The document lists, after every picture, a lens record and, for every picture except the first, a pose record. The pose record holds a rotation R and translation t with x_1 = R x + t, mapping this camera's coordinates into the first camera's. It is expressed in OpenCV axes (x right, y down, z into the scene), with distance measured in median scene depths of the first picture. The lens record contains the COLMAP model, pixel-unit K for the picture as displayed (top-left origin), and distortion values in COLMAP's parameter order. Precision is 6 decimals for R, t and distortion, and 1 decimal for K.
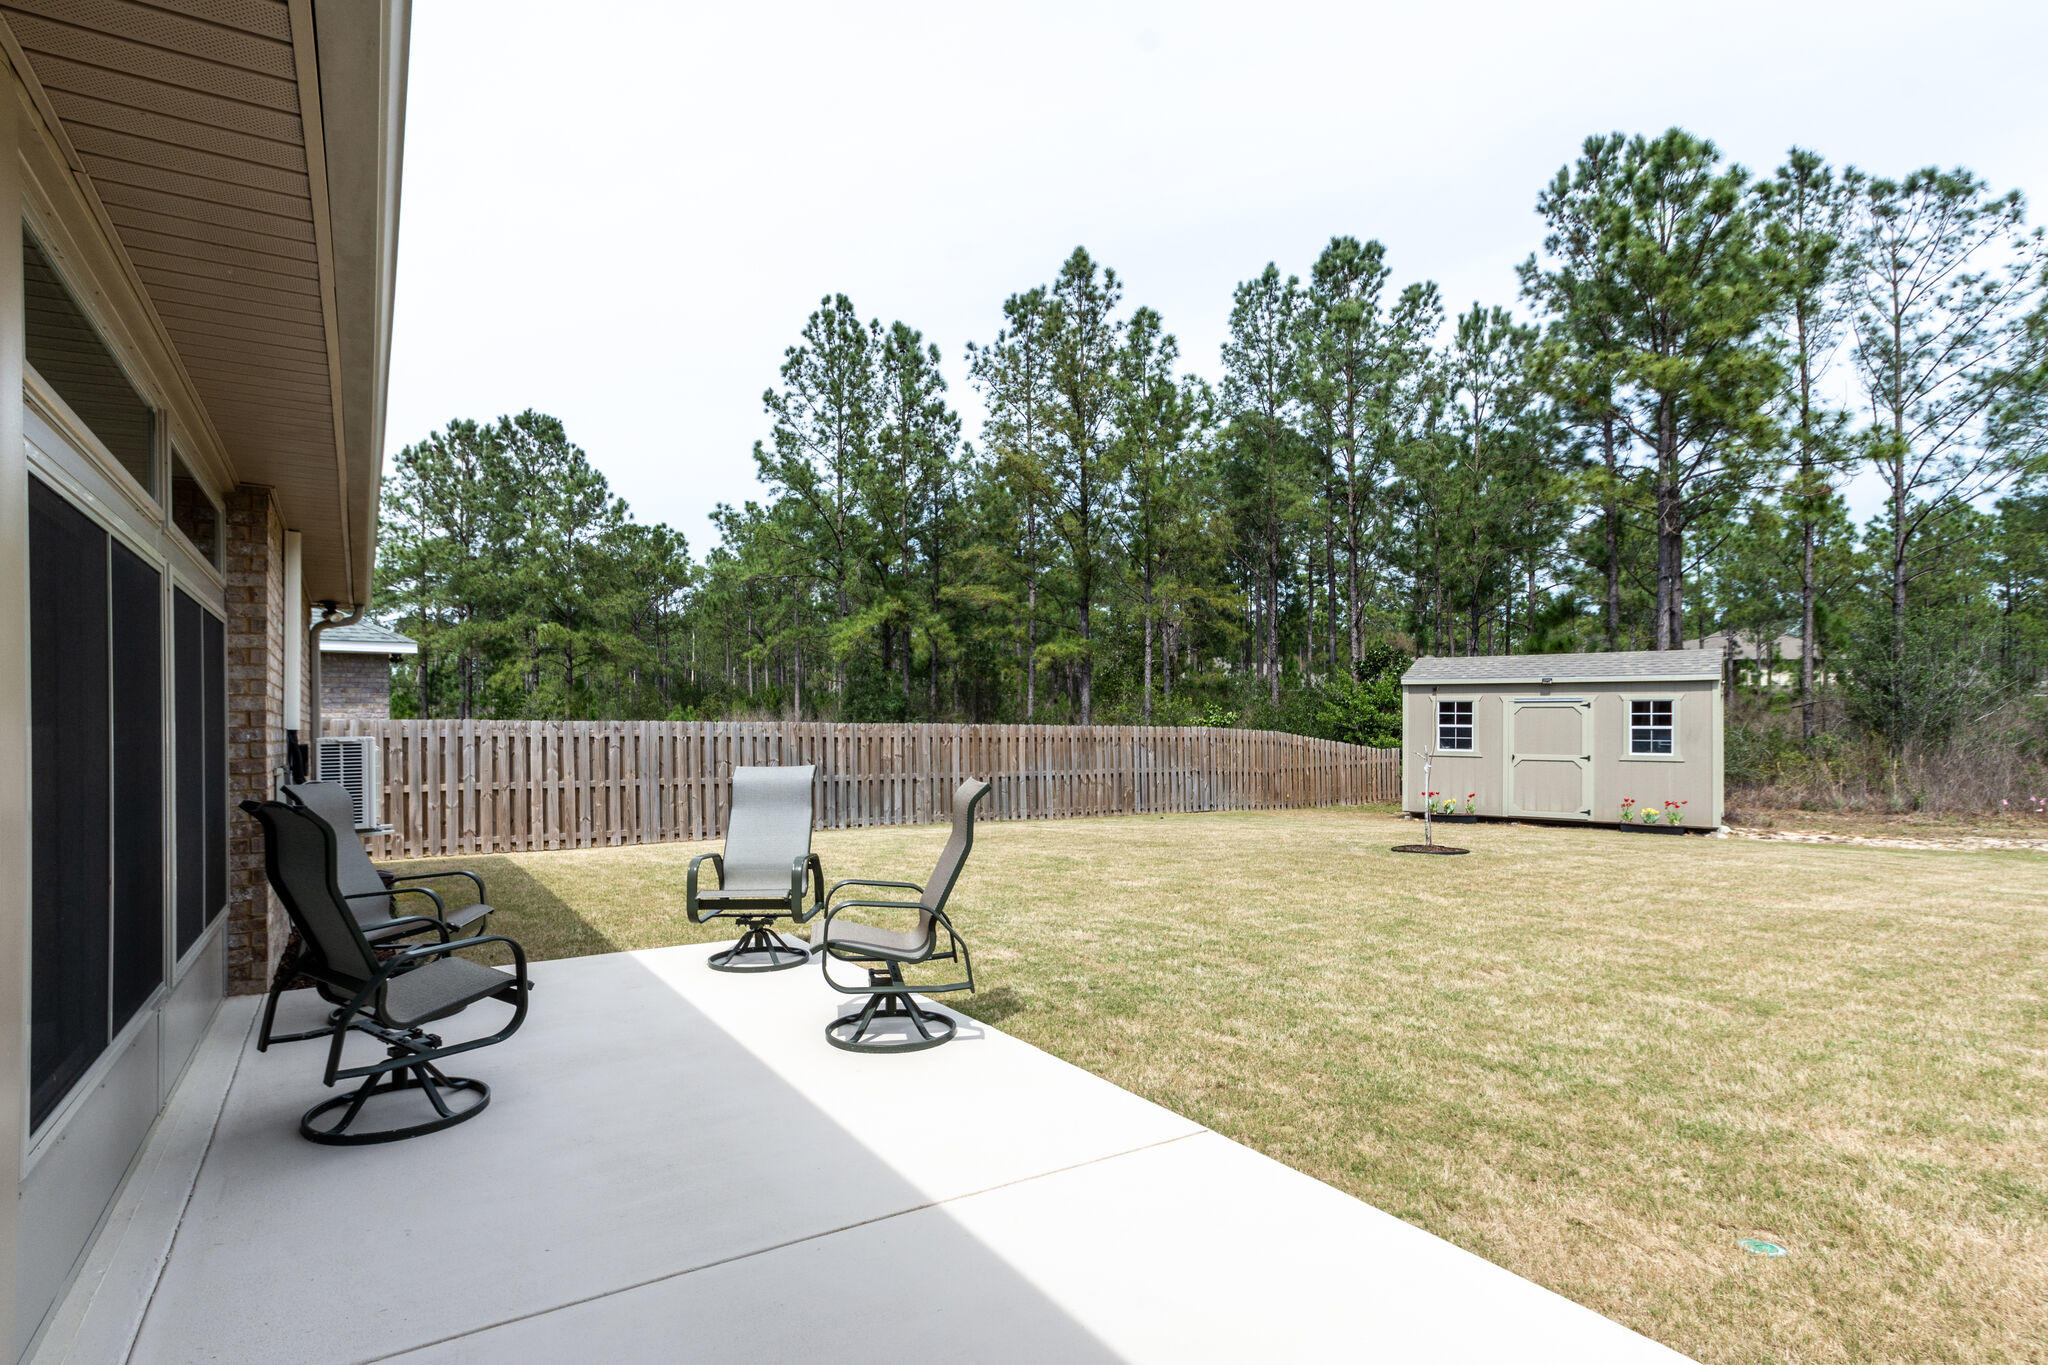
lens RADIAL K [[1121.6, 0, 986.7], [0, 1121.6, 715.1], [0, 0, 1]] dist [0.001911, 0.015442]
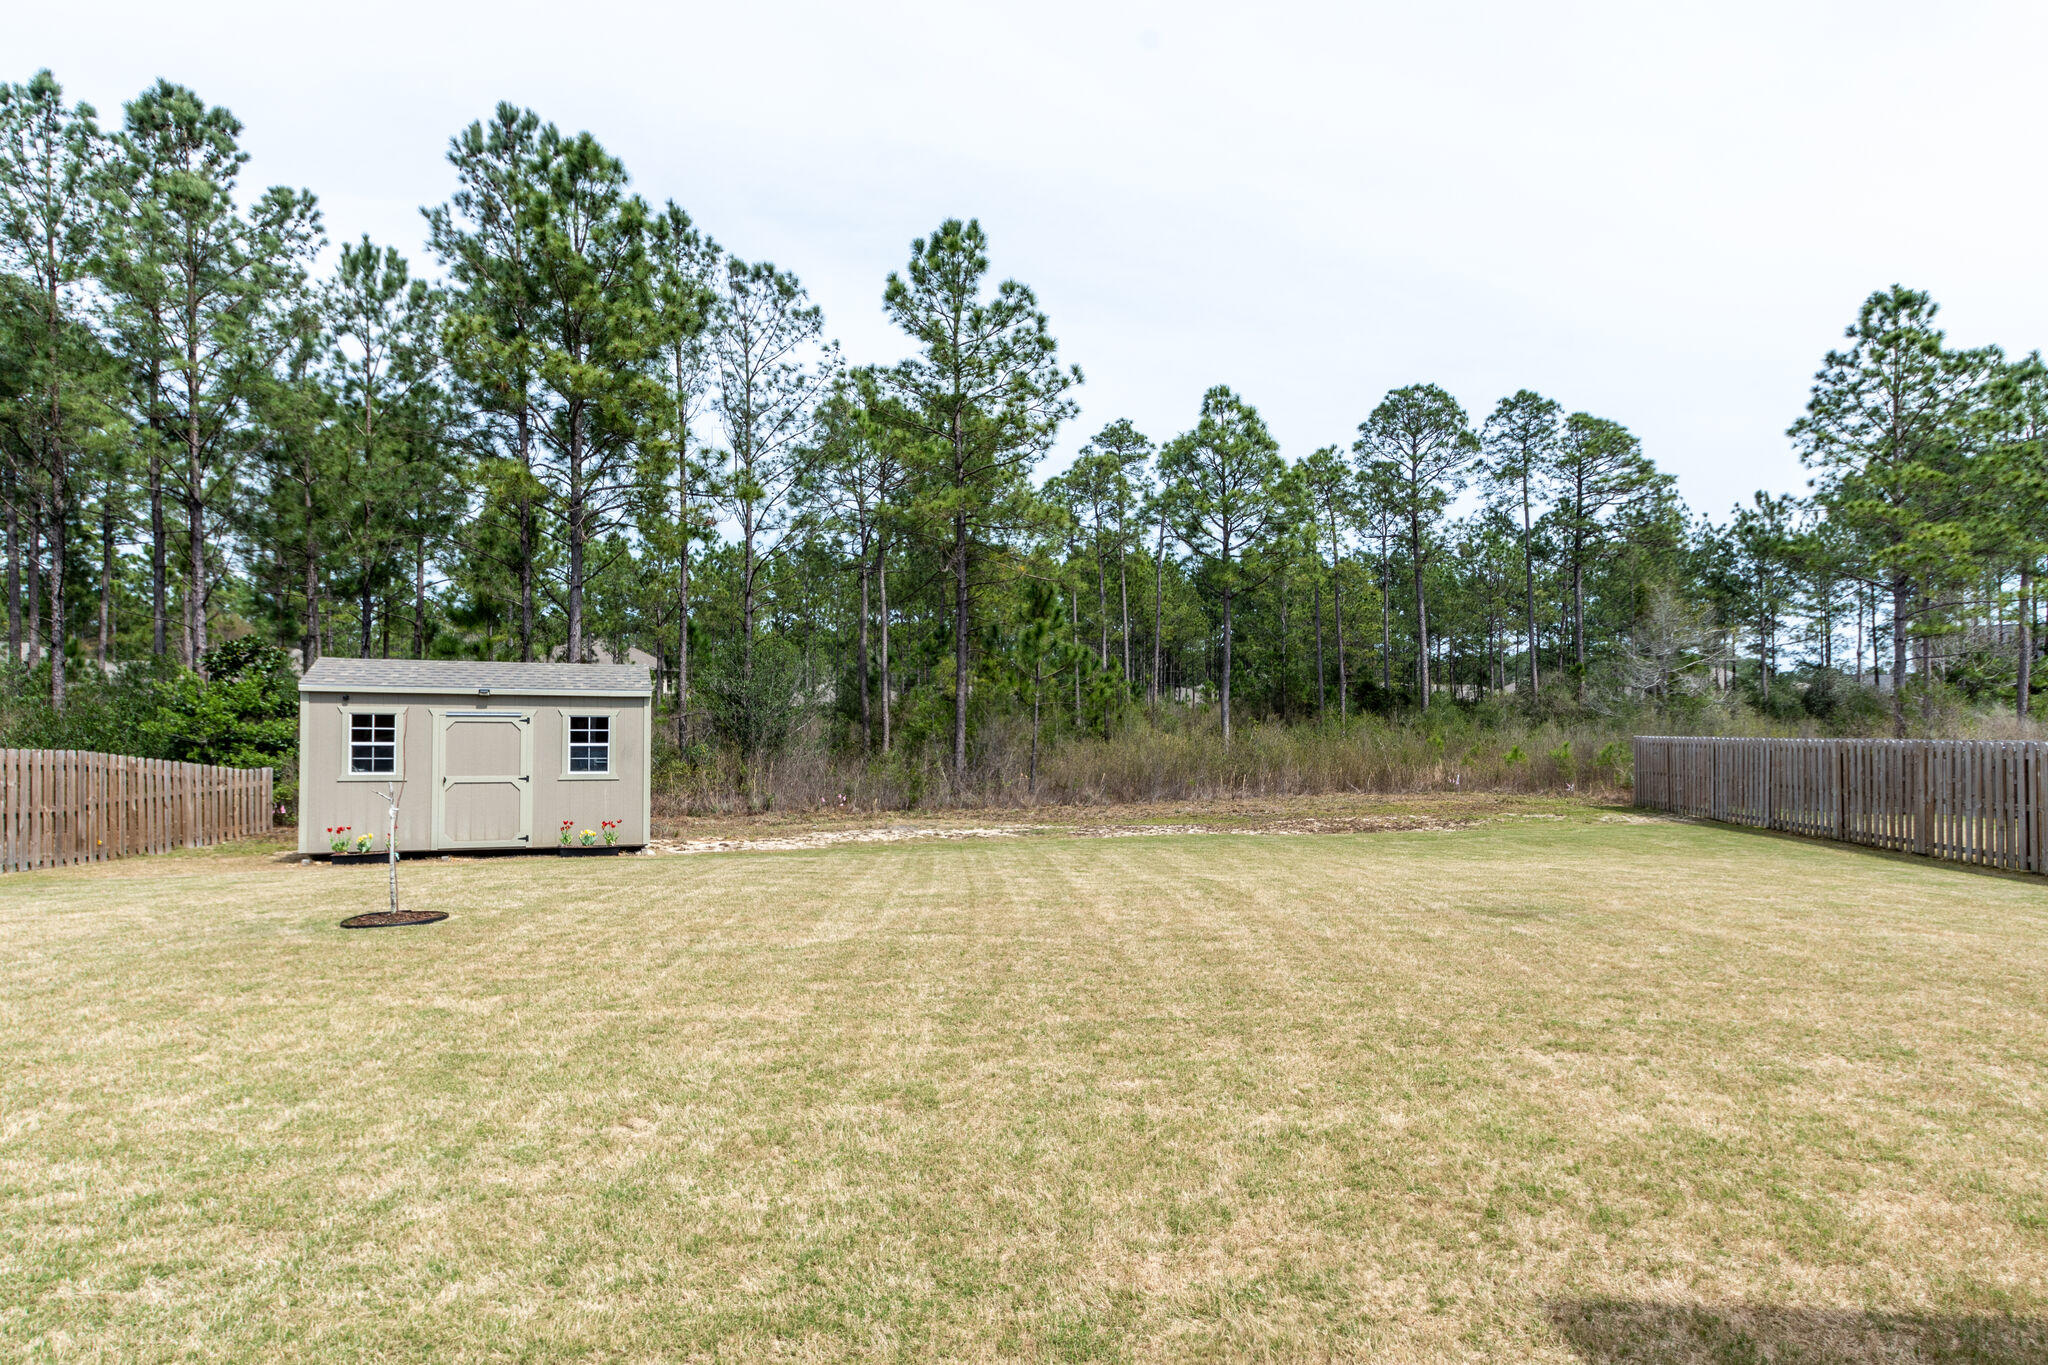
lens RADIAL K [[1121.6, 0, 986.7], [0, 1121.6, 715.1], [0, 0, 1]] dist [0.001911, 0.015442]
pose [[0.554476, 0.006615, 0.832173, -0.012145], [-0.013242, 0.999912, 0.000875, -0.015306], [-0.832094, -0.011505, 0.554515, 0.150939]]
